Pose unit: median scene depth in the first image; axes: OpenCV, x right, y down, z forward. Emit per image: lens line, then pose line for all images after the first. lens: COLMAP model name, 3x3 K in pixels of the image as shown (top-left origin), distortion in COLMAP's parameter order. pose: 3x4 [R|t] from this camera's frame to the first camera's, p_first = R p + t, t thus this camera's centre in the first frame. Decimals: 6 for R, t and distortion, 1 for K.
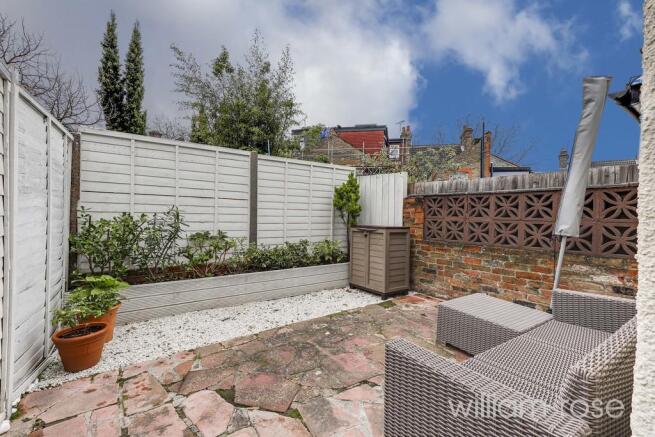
lens RADIAL K [[308.4, 0, 327.5], [0, 308.4, 218.5], [0, 0, 1]] dist [0.015912, 0.000714]
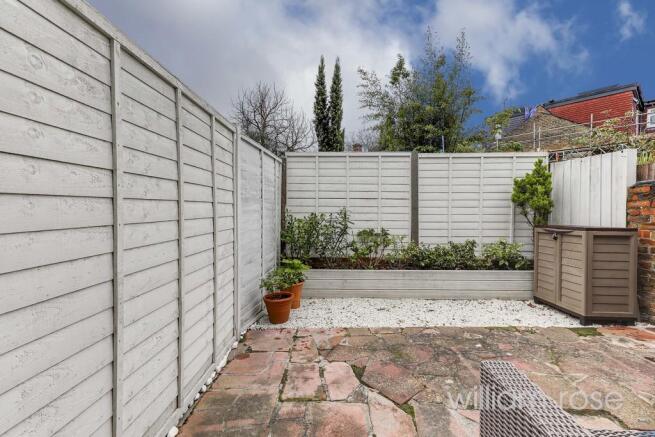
lens RADIAL K [[308.4, 0, 327.5], [0, 308.4, 218.5], [0, 0, 1]] dist [0.015912, 0.000714]
pose [[0.780844, -0.002265, -0.624722, 0.174165], [0.004359, 0.999989, 0.001822, 0.001455], [0.624711, -0.004145, 0.780845, 0.025045]]
